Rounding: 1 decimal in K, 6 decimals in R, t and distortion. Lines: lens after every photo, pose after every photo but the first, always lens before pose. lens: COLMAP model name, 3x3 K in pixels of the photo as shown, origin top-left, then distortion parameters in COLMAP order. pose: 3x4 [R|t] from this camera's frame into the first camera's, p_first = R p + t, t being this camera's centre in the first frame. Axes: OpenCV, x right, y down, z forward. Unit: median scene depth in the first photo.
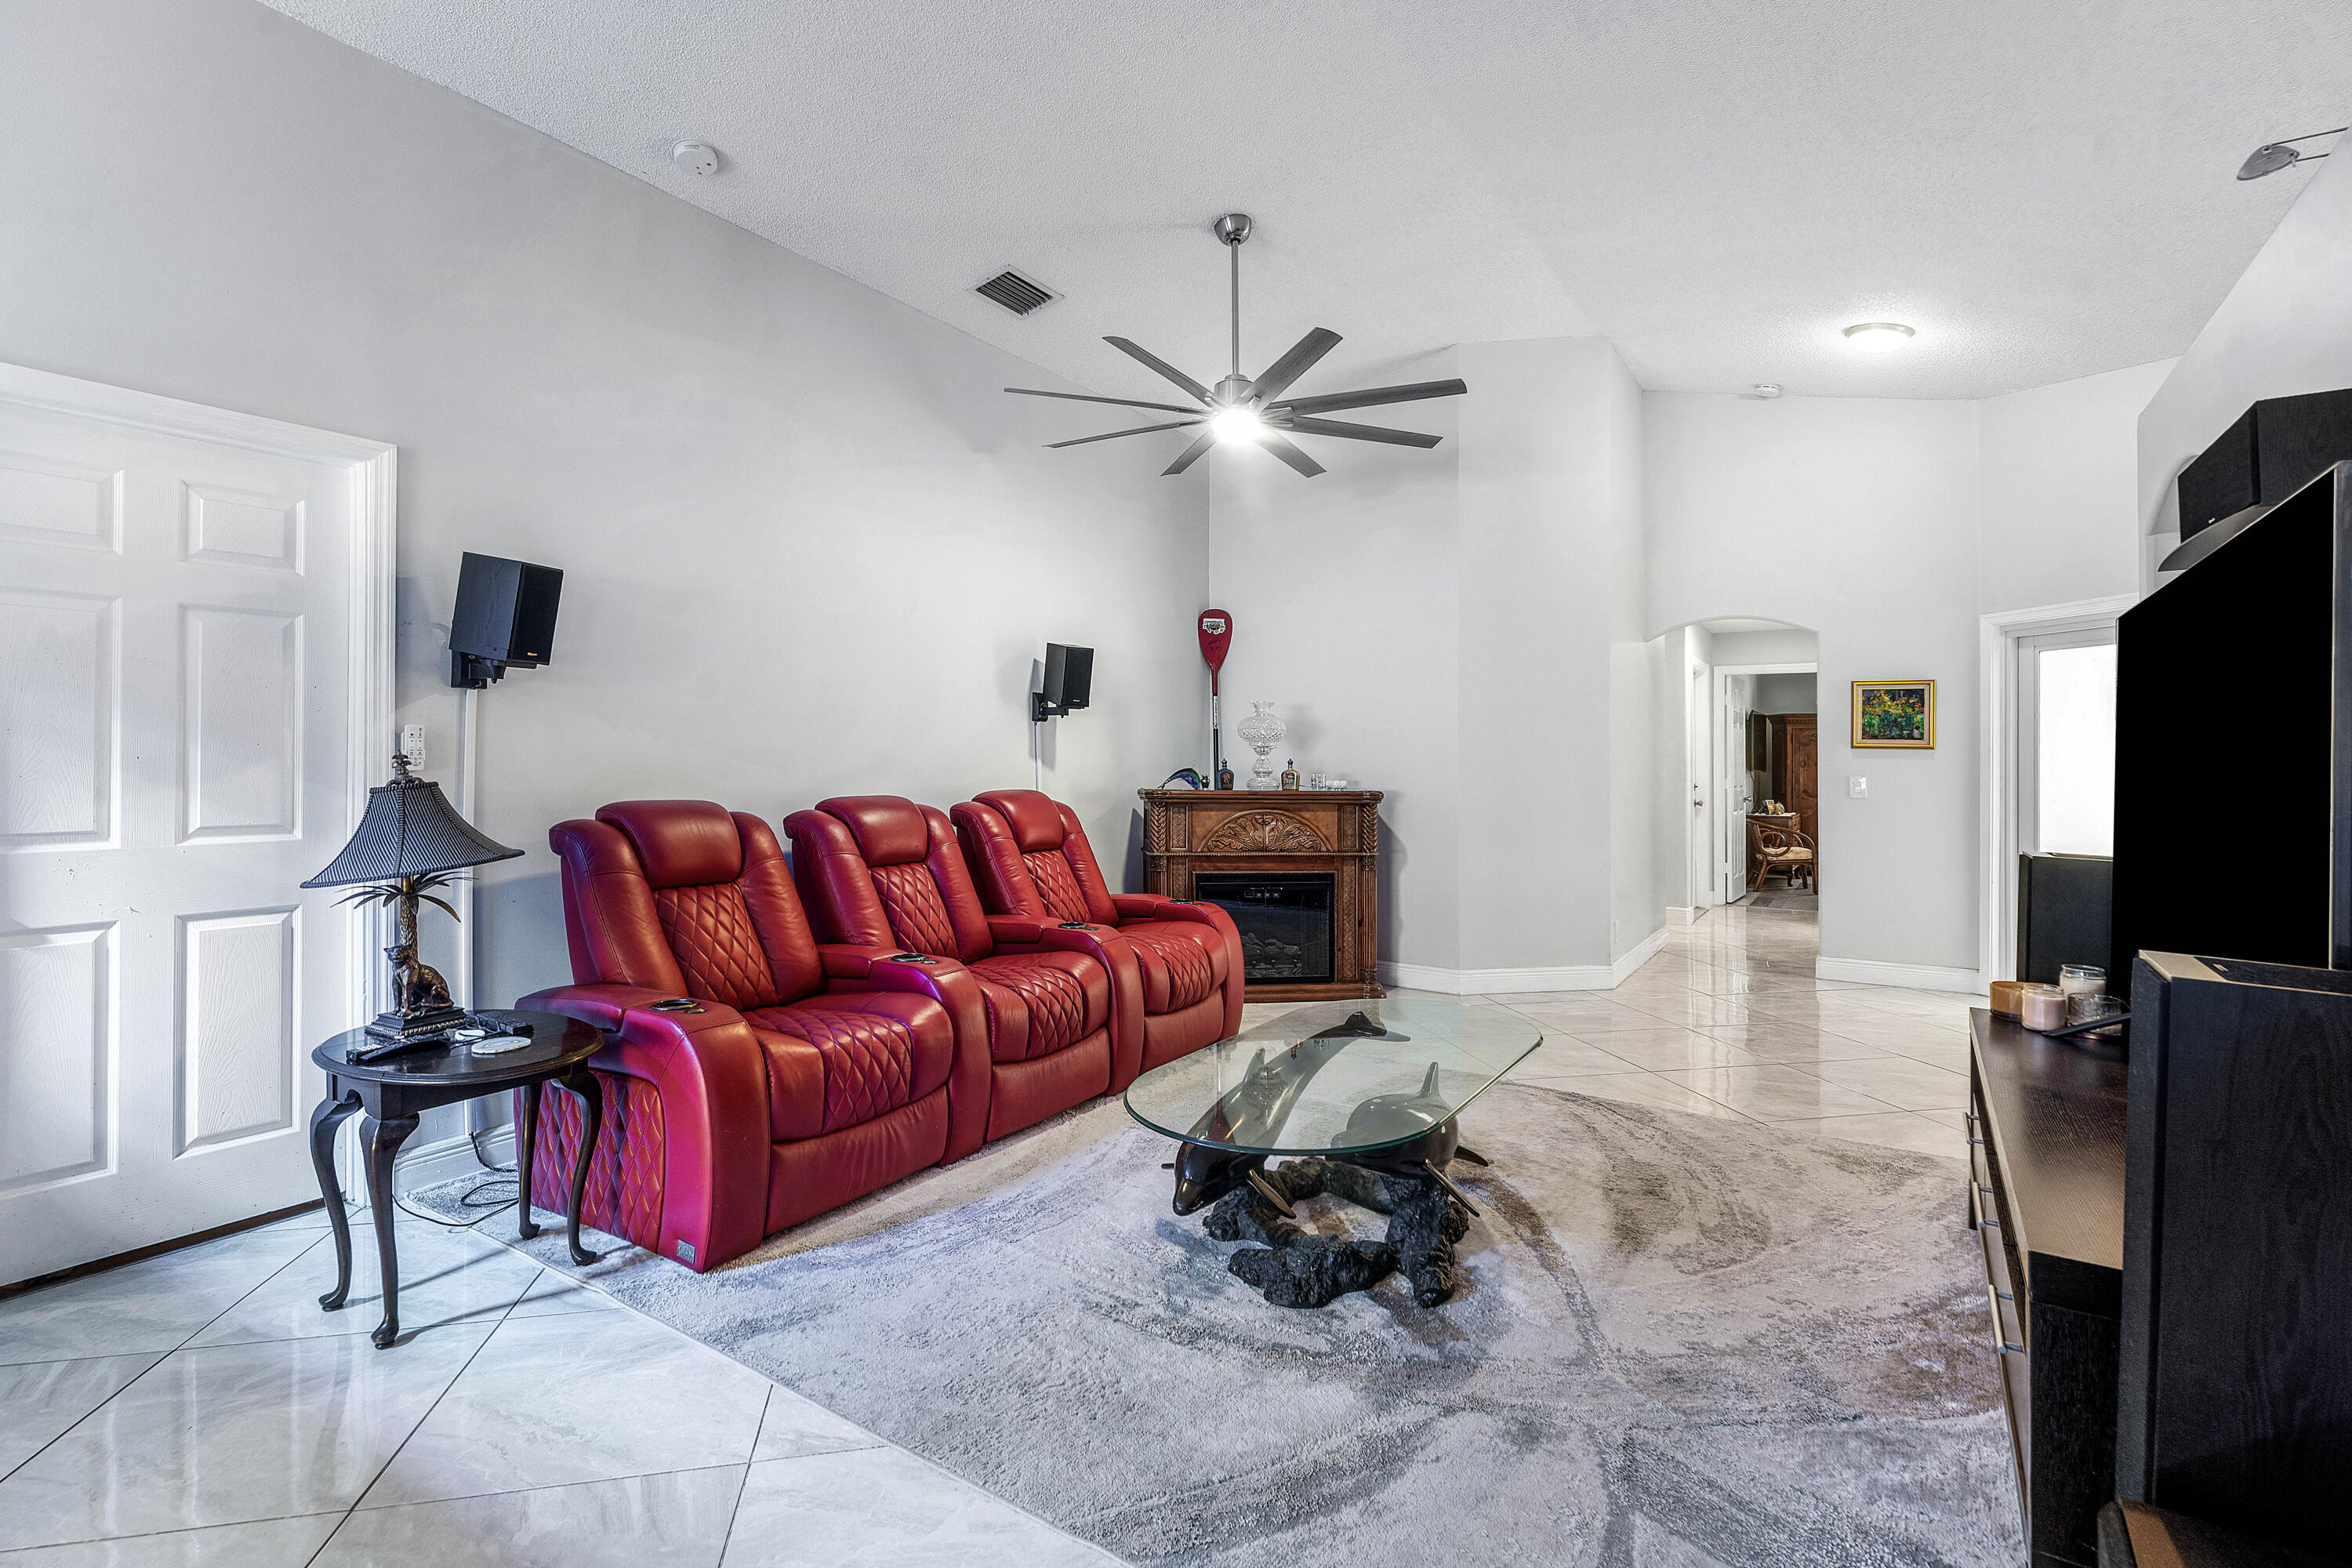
lens RADIAL K [[1079.9, 0, 1181.6], [0, 1079.9, 764.1], [0, 0, 1]] dist [-0.000979, 0.000324]
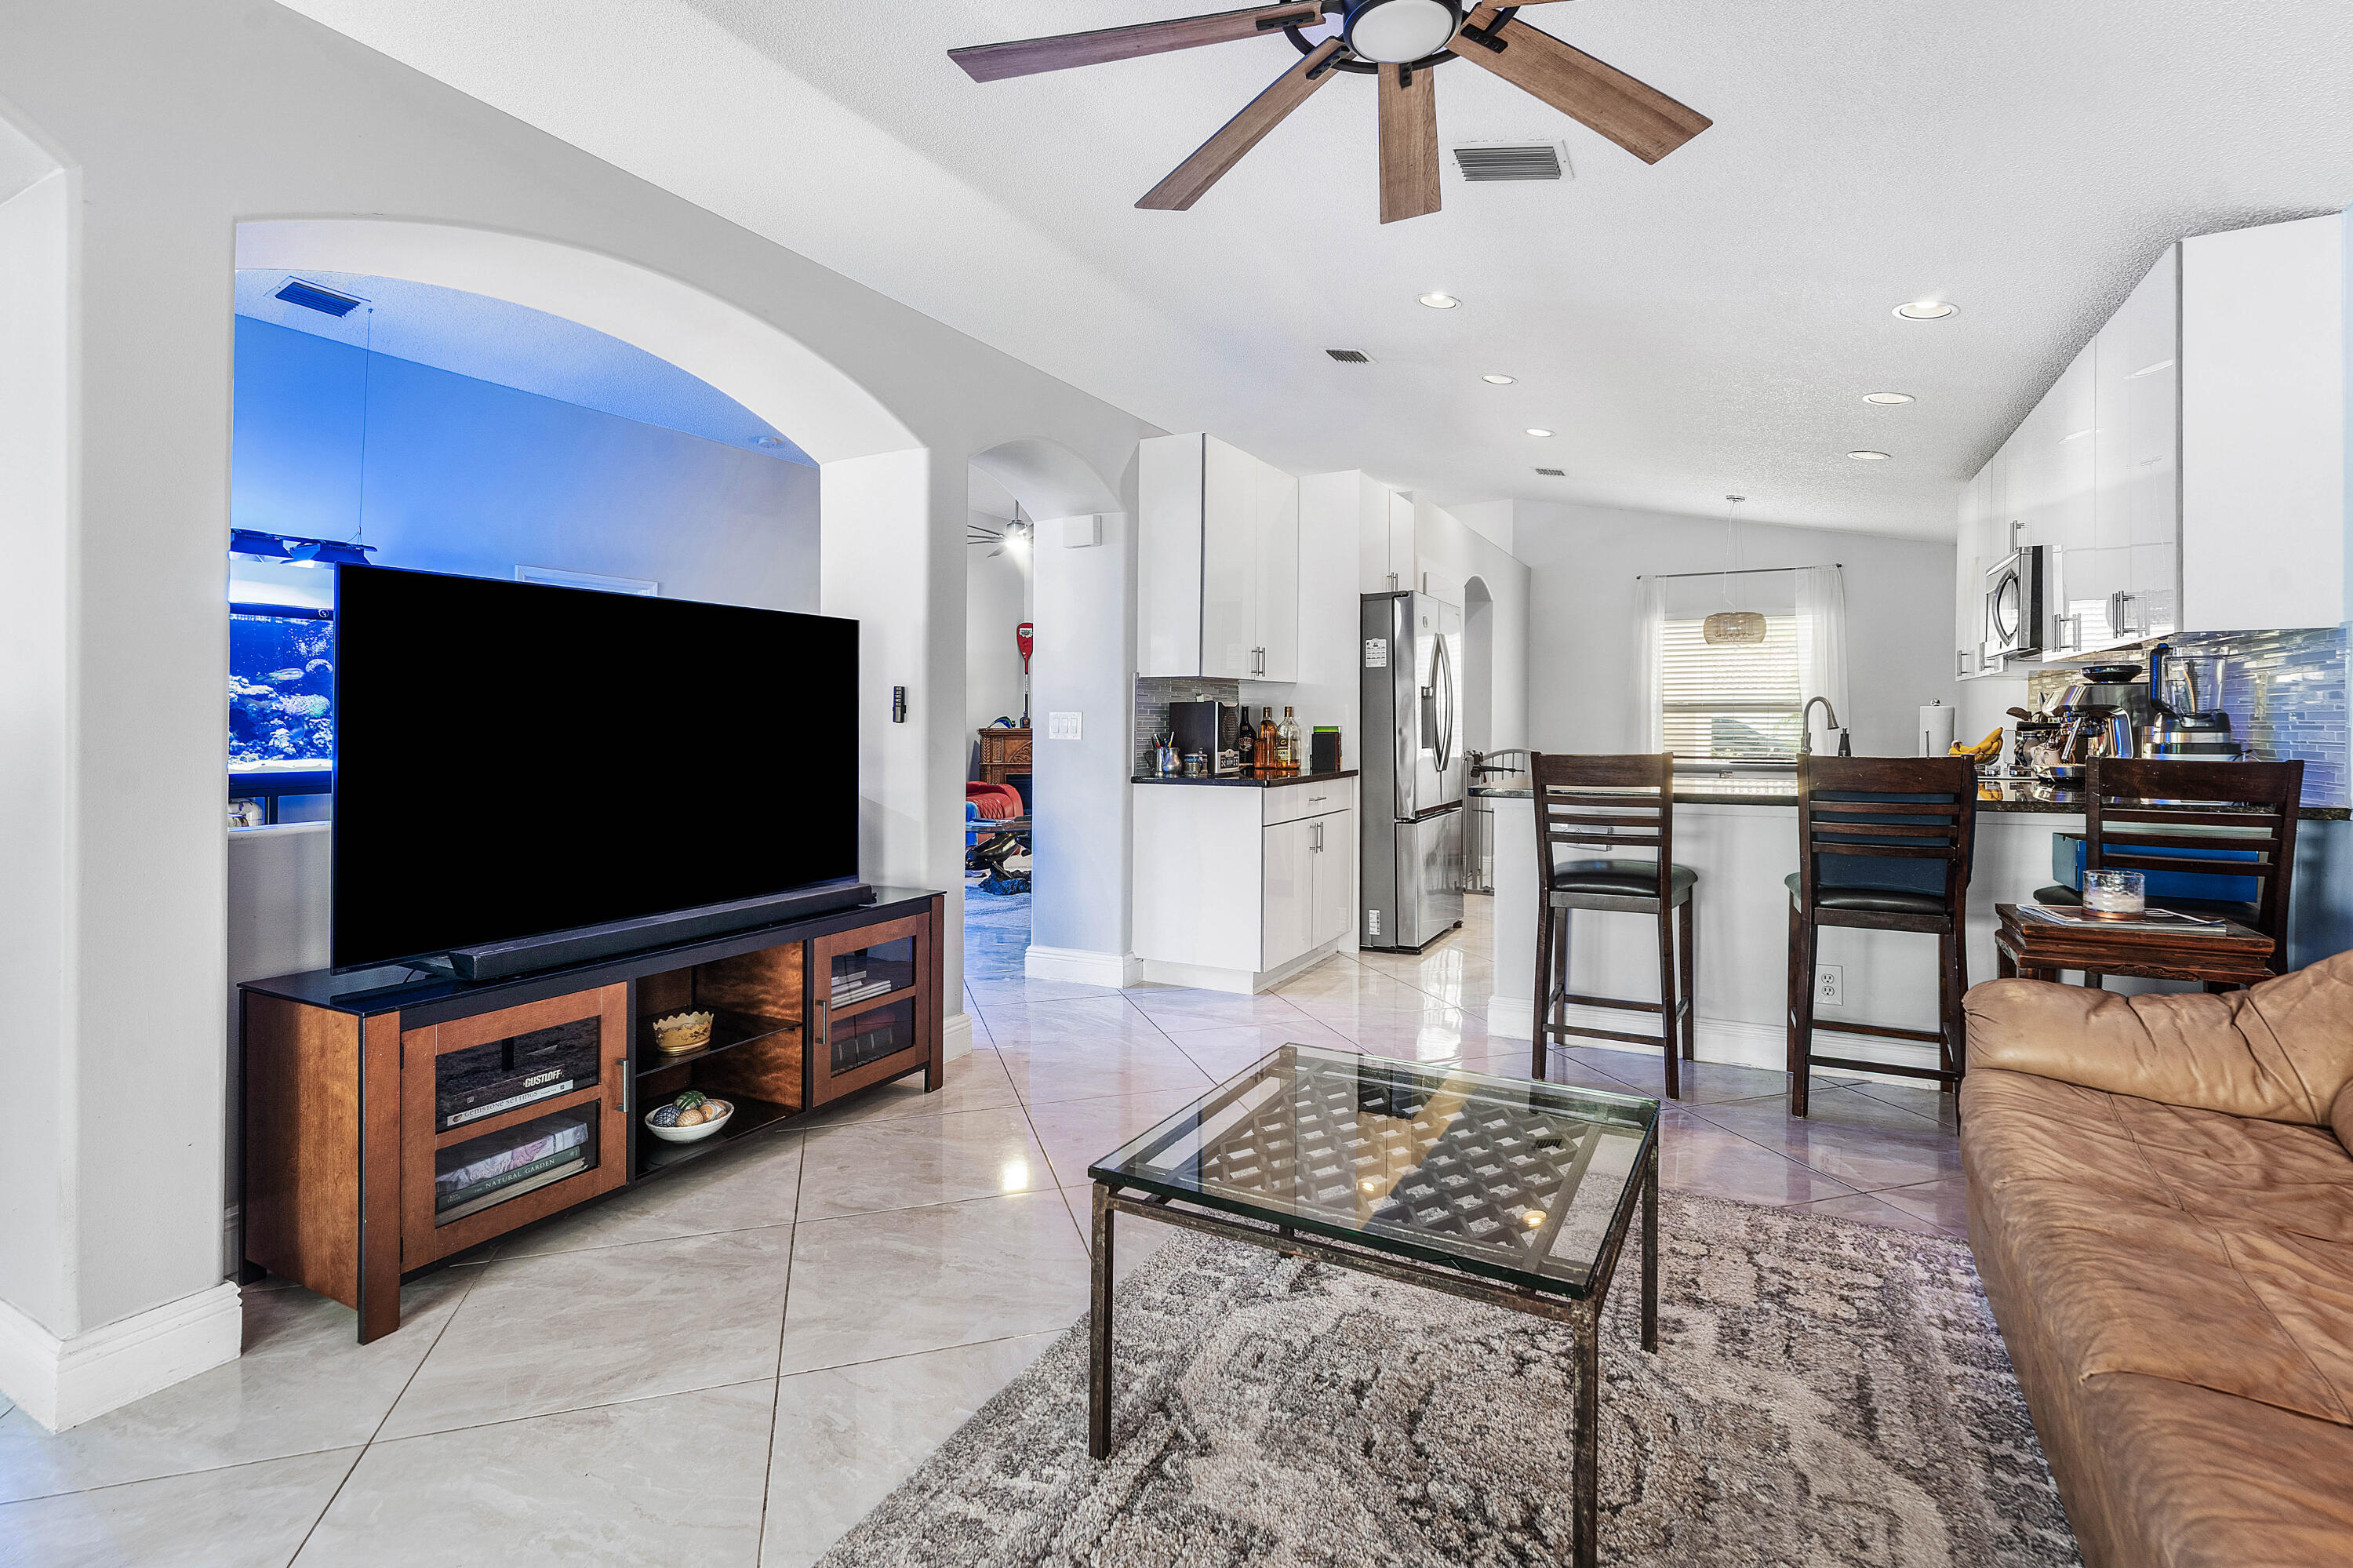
lens RADIAL K [[1105.2, 0, 1173.9], [0, 1105.2, 717.2], [0, 0, 1]] dist [-0.000268, 0.000068]
pose [[0.996362, -0.002073, 0.085192, 0.132573], [0.002400, 0.999990, -0.003735, 0.012630], [-0.085183, 0.003926, 0.996358, -0.868845]]
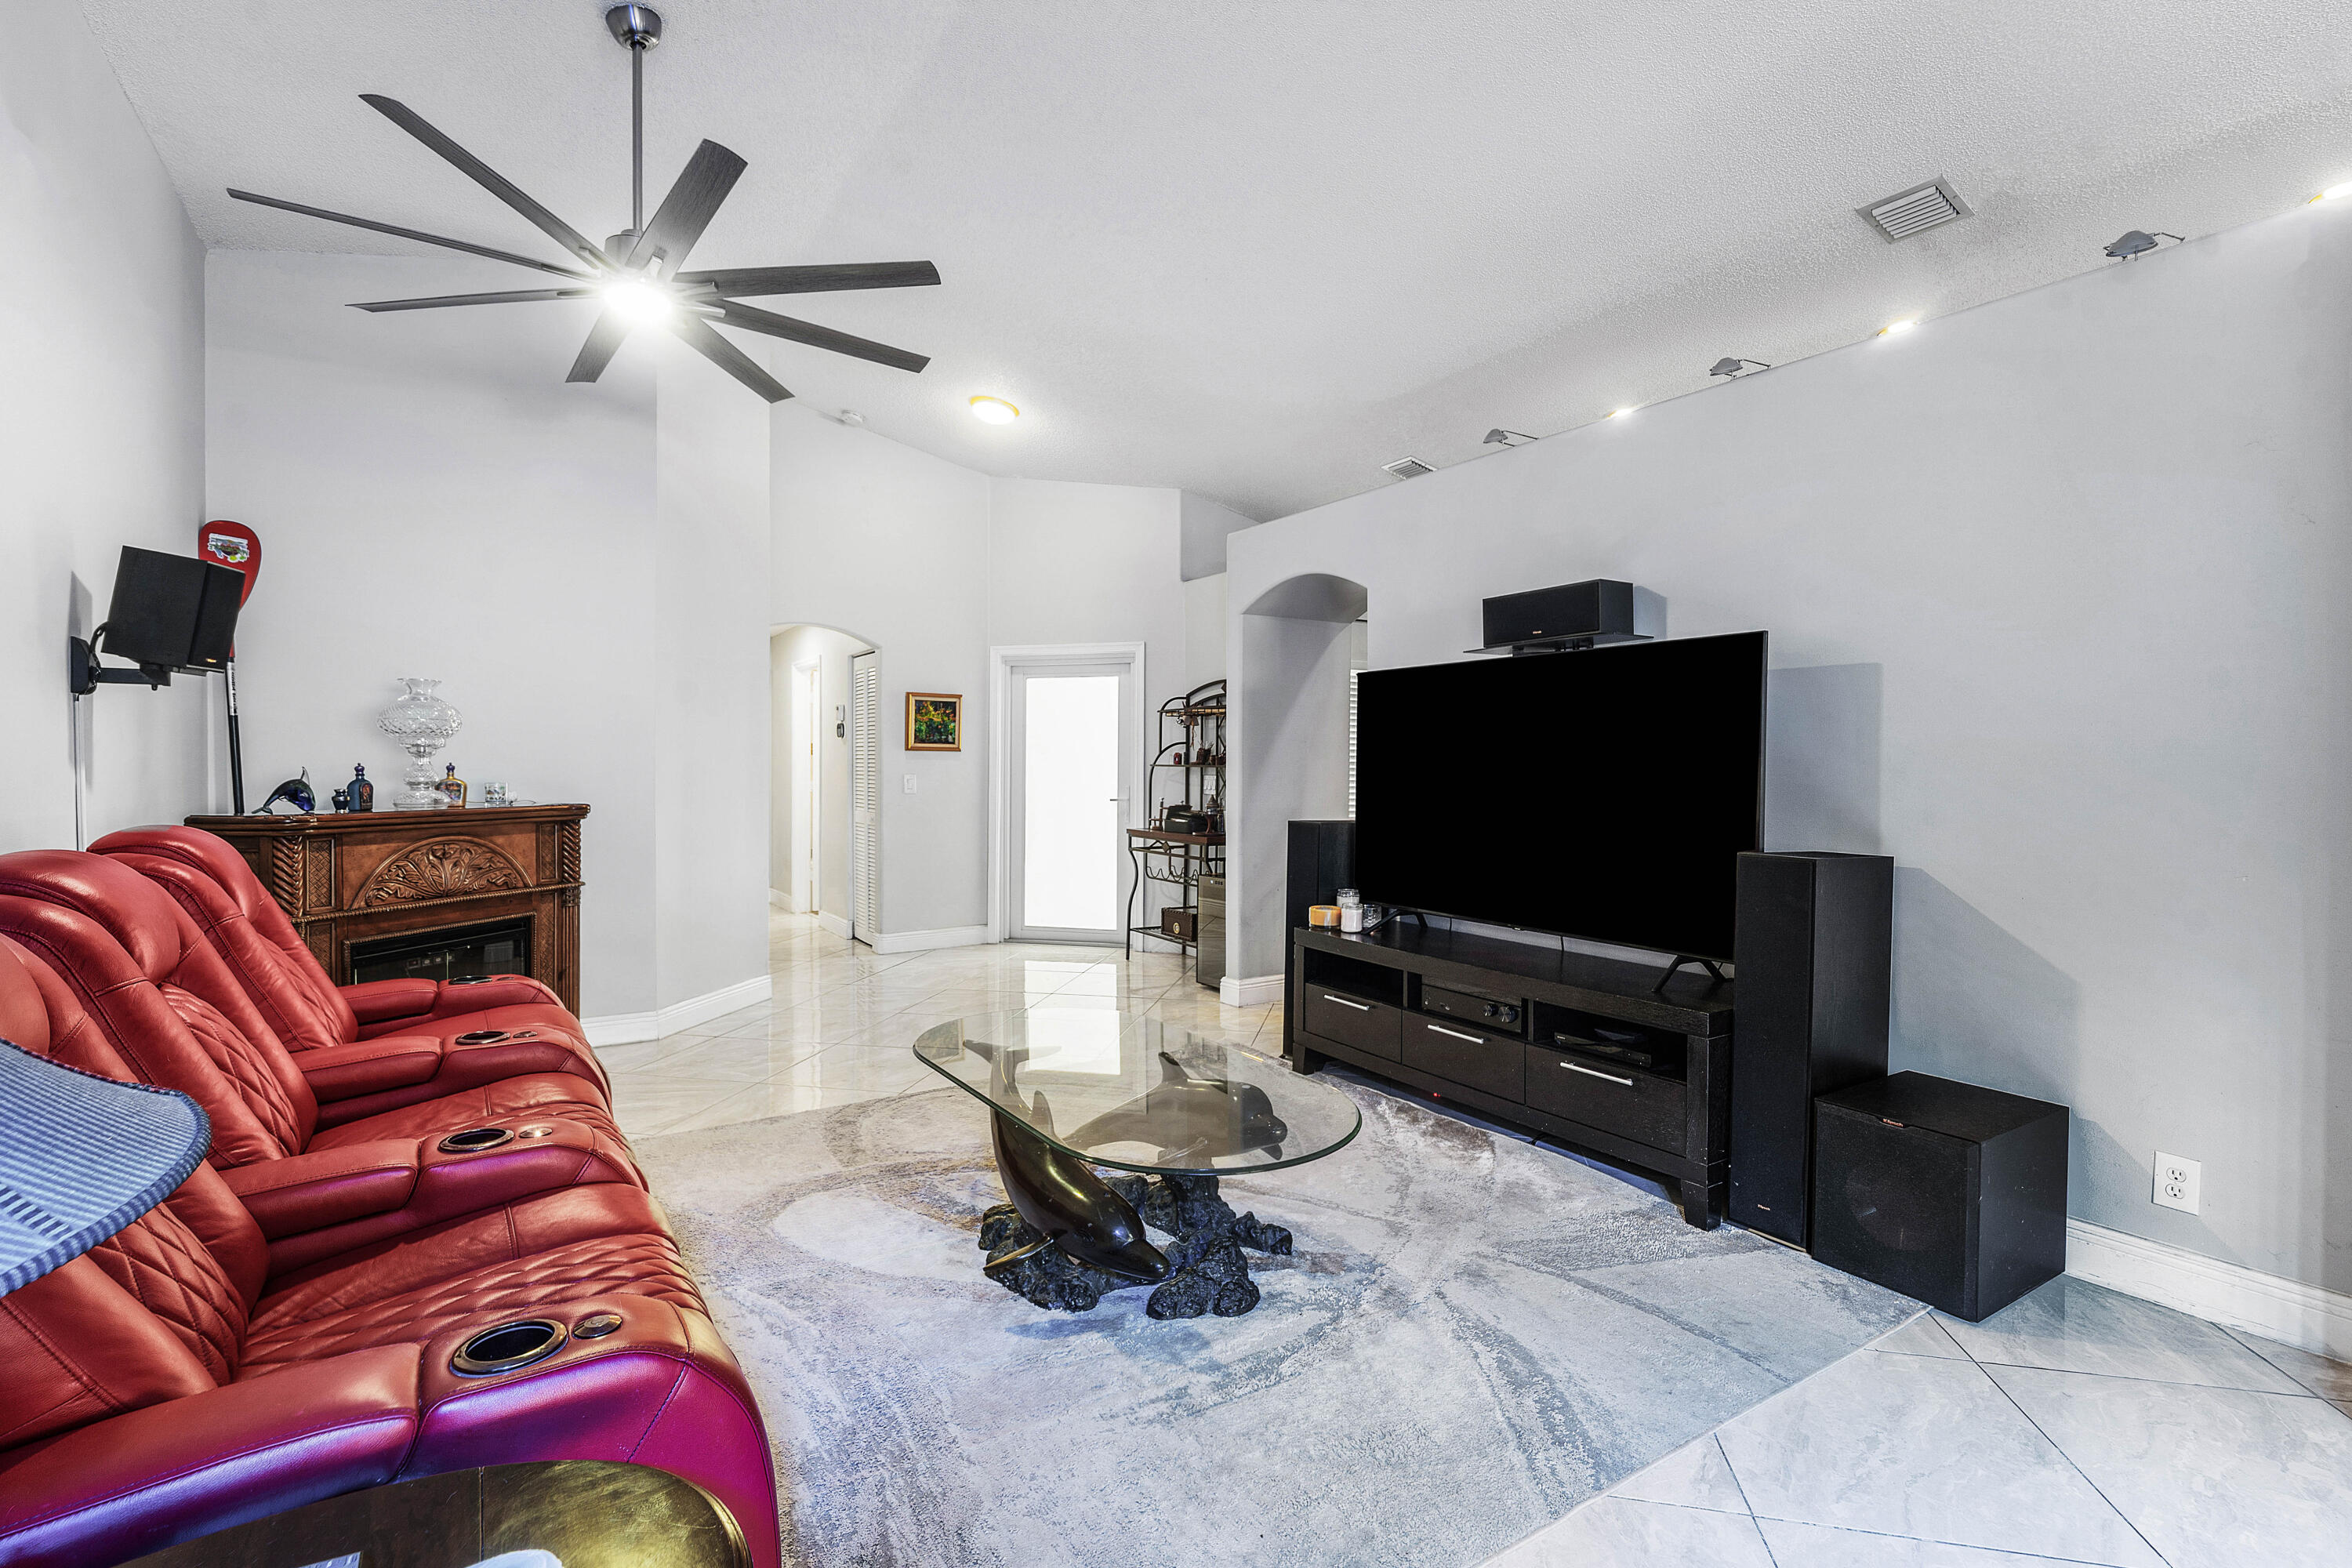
lens RADIAL K [[1096.1, 0, 1176.0], [0, 1096.1, 784.0], [0, 0, 1]] dist [-0.001823, -0.000099]
pose [[0.407220, -0.024941, 0.912990, -0.369242], [0.008122, 0.999686, 0.023687, -0.004313], [-0.913294, -0.002231, 0.407295, 0.283974]]
